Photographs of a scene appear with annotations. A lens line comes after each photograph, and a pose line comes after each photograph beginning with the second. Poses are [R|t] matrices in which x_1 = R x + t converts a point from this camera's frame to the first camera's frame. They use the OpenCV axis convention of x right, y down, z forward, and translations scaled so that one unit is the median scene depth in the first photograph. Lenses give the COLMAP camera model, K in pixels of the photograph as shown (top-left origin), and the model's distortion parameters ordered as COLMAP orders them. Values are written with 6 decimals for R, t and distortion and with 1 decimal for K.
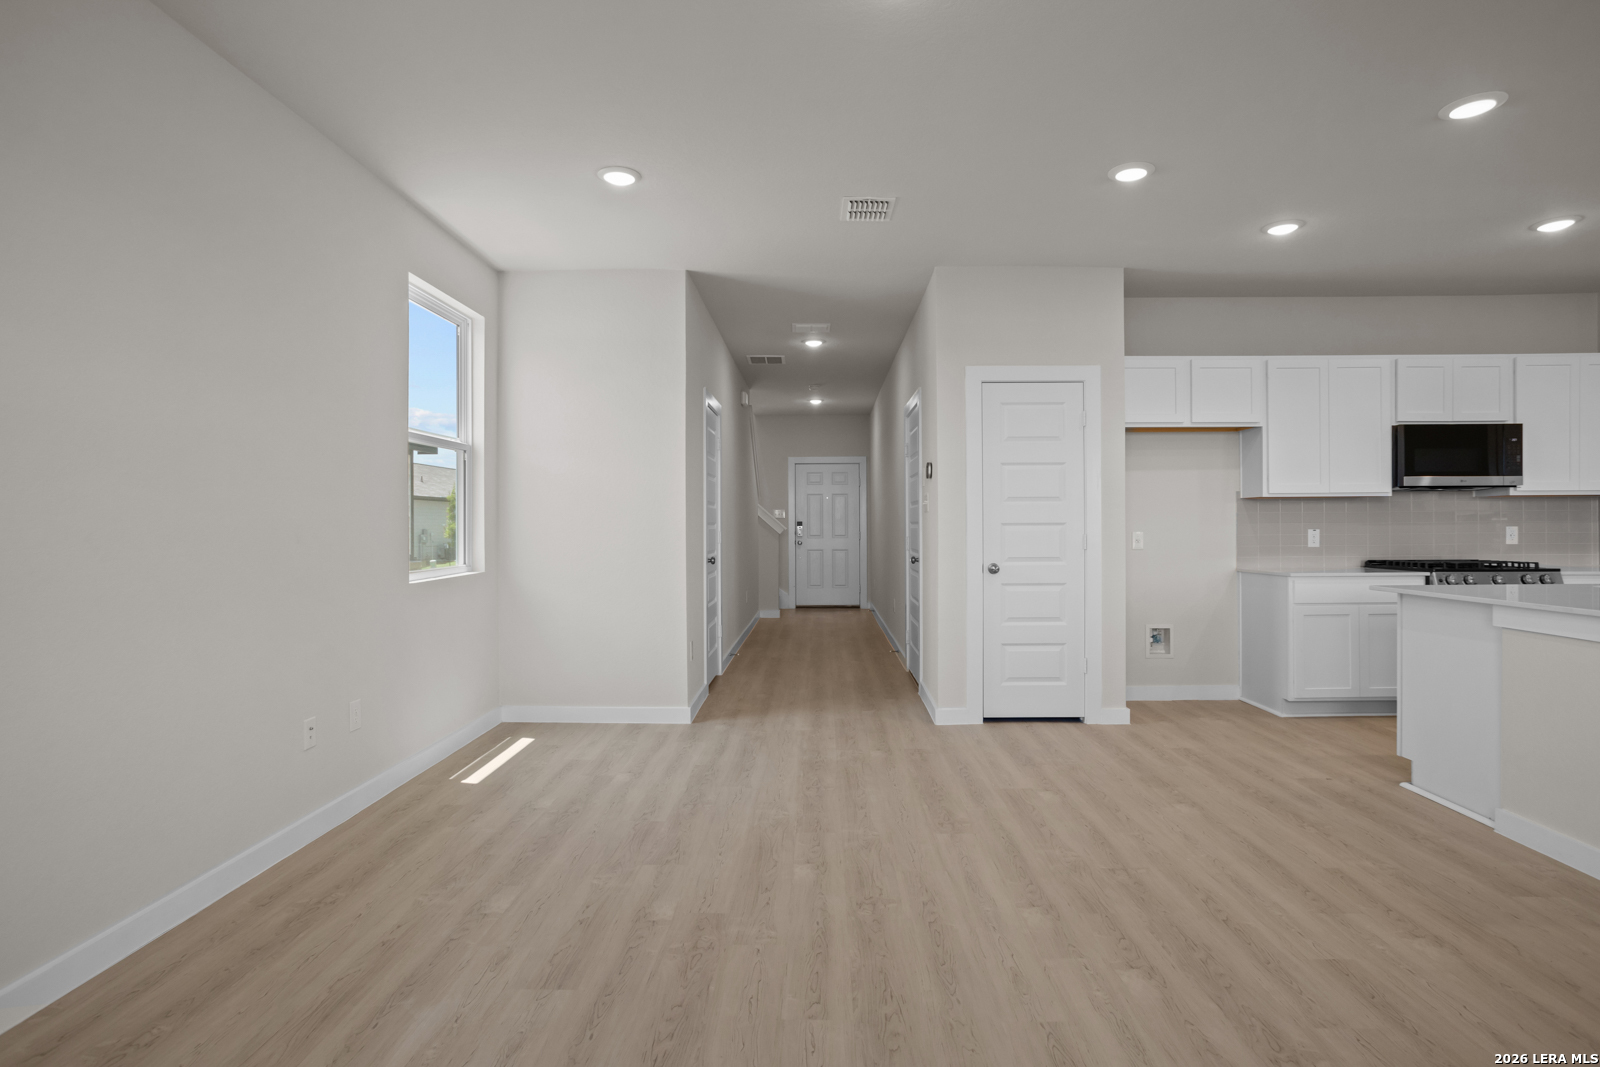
lens RADIAL K [[818.7, 0, 807.1], [0, 818.7, 527.4], [0, 0, 1]] dist [-0.055018, 0.036476]
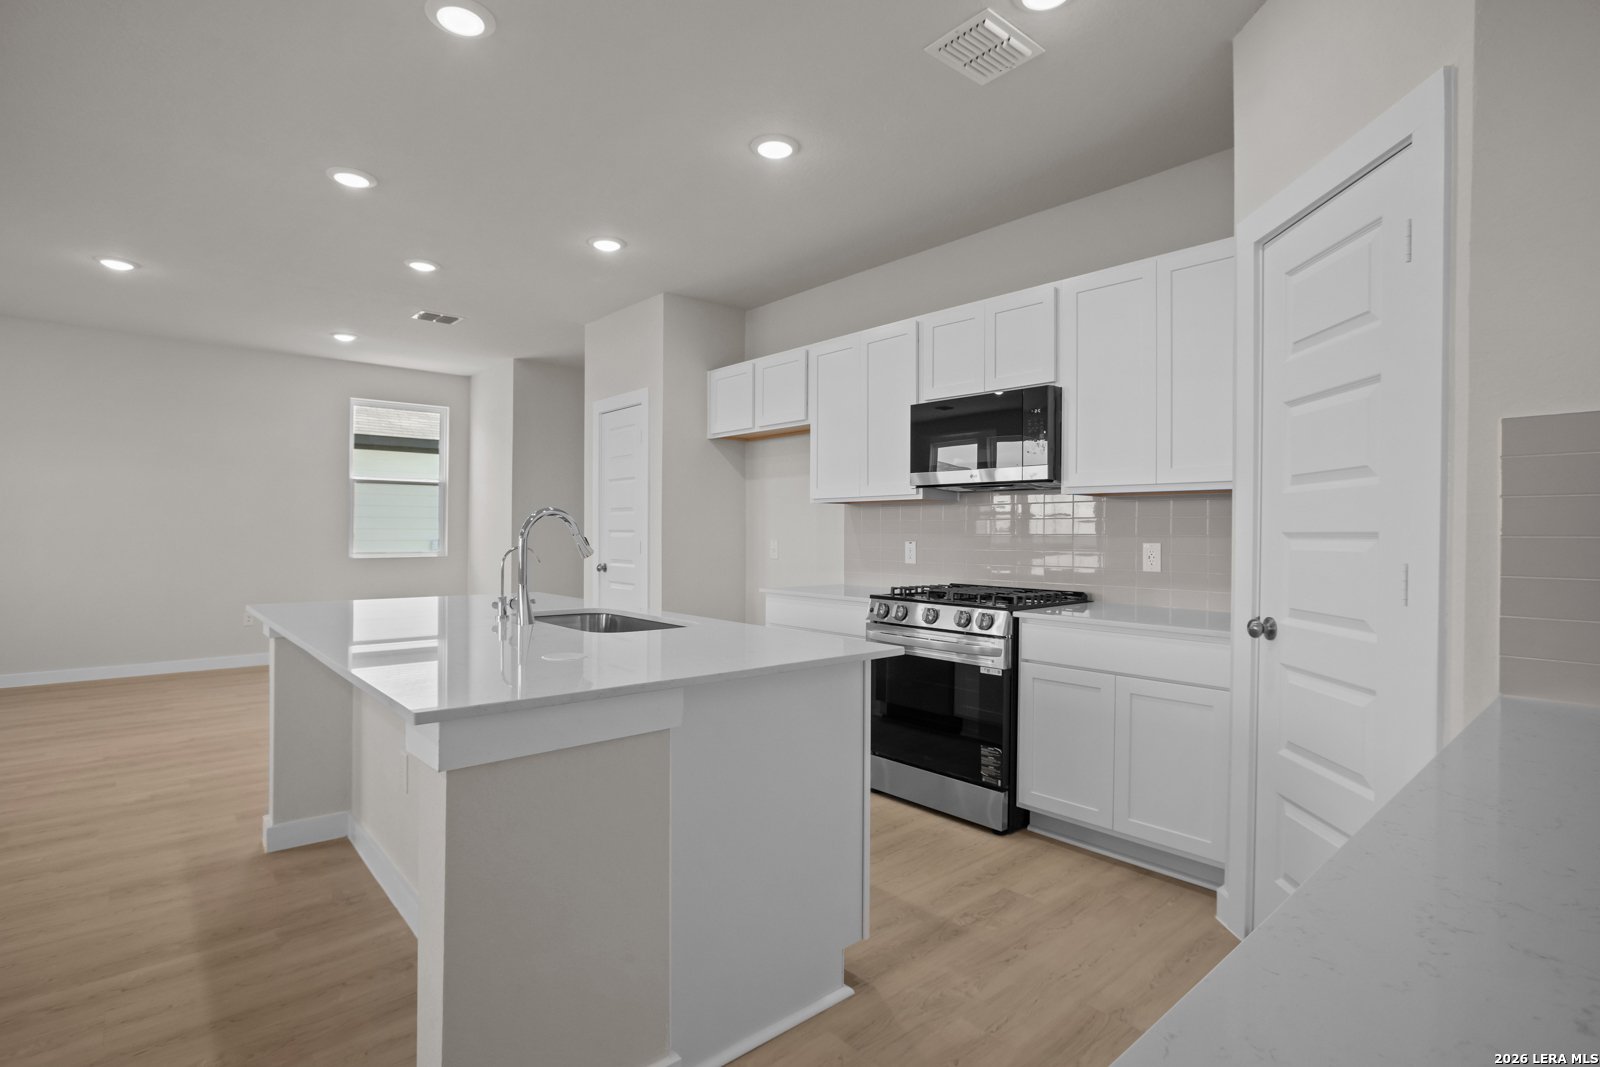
lens RADIAL K [[778.3, 0, 804.9], [0, 778.3, 529.8], [0, 0, 1]] dist [-0.058600, 0.031744]
pose [[0.675359, 0.007791, -0.737448, 1.216563], [-0.013024, 0.999914, -0.001364, -0.007414], [0.737374, 0.010525, 0.675403, 0.426388]]
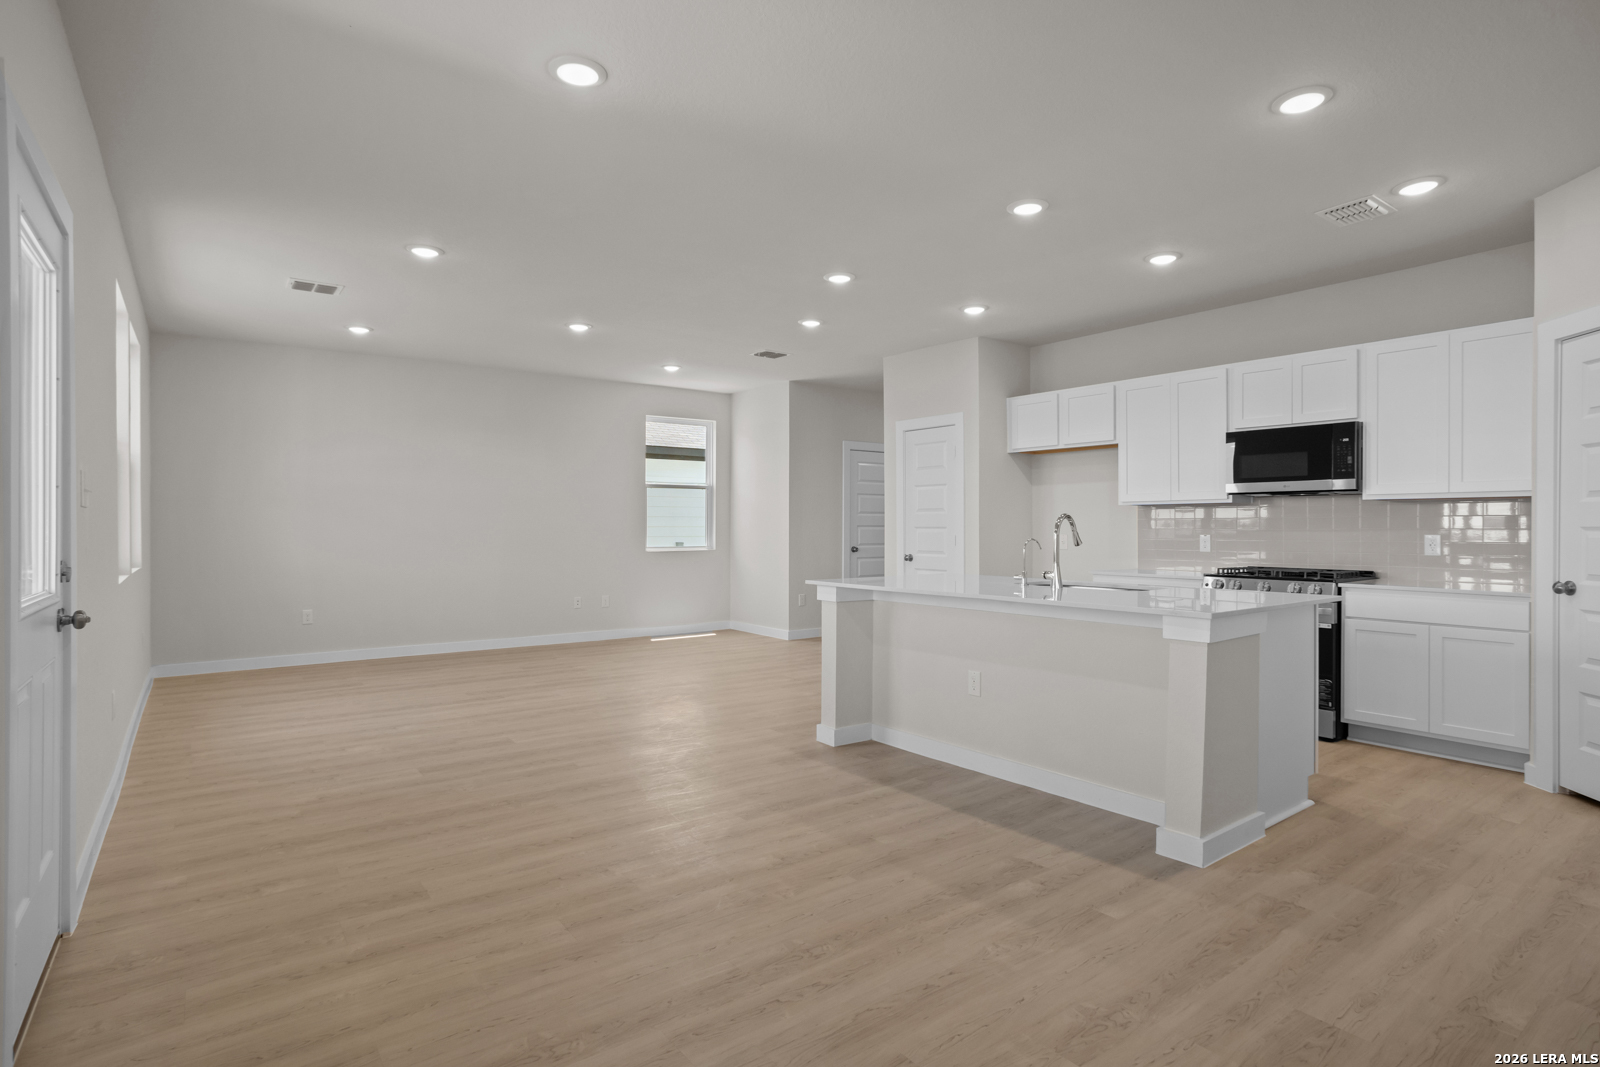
lens RADIAL K [[818.7, 0, 807.1], [0, 818.7, 527.4], [0, 0, 1]] dist [-0.055018, 0.036476]
pose [[0.616362, 0.007046, -0.787432, 1.219856], [-0.006887, 0.999970, 0.003557, -0.007484], [0.787433, 0.003231, 0.616392, -0.050794]]
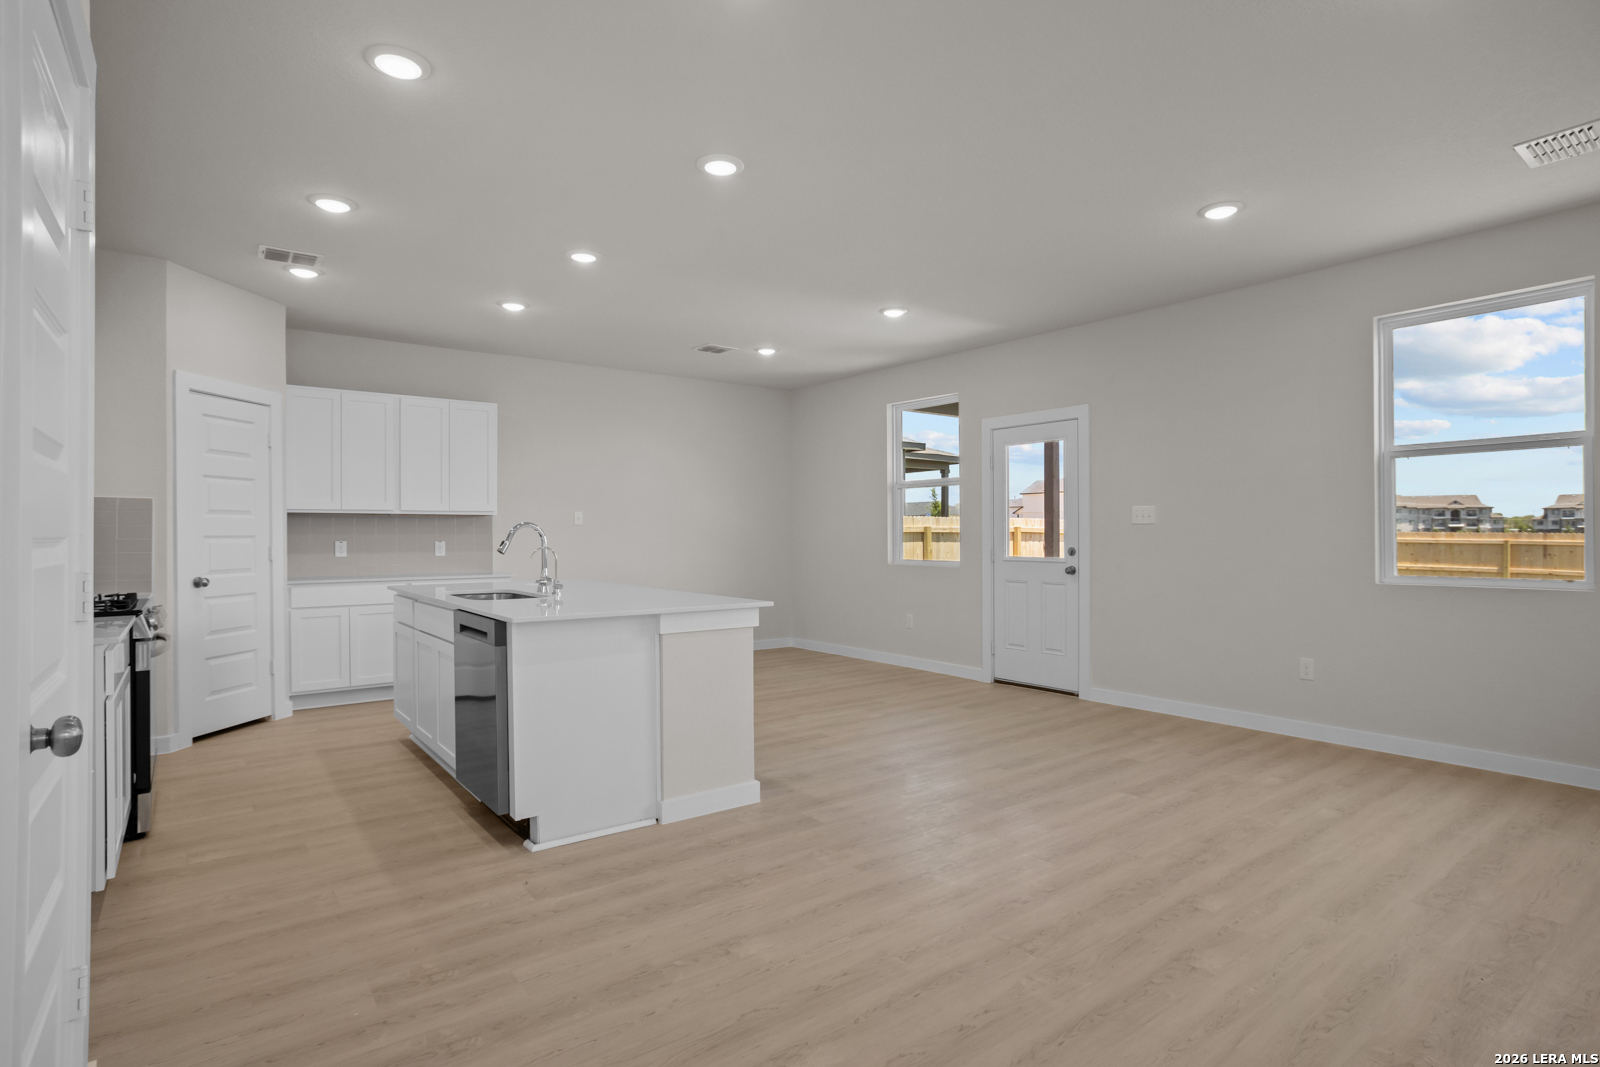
lens RADIAL K [[818.7, 0, 807.1], [0, 818.7, 527.4], [0, 0, 1]] dist [-0.055018, 0.036476]
pose [[-0.622939, 0.014215, 0.782141, -0.073972], [0.008897, 0.999899, -0.011087, -0.003328], [-0.782220, 0.000052, -0.623003, 0.929936]]
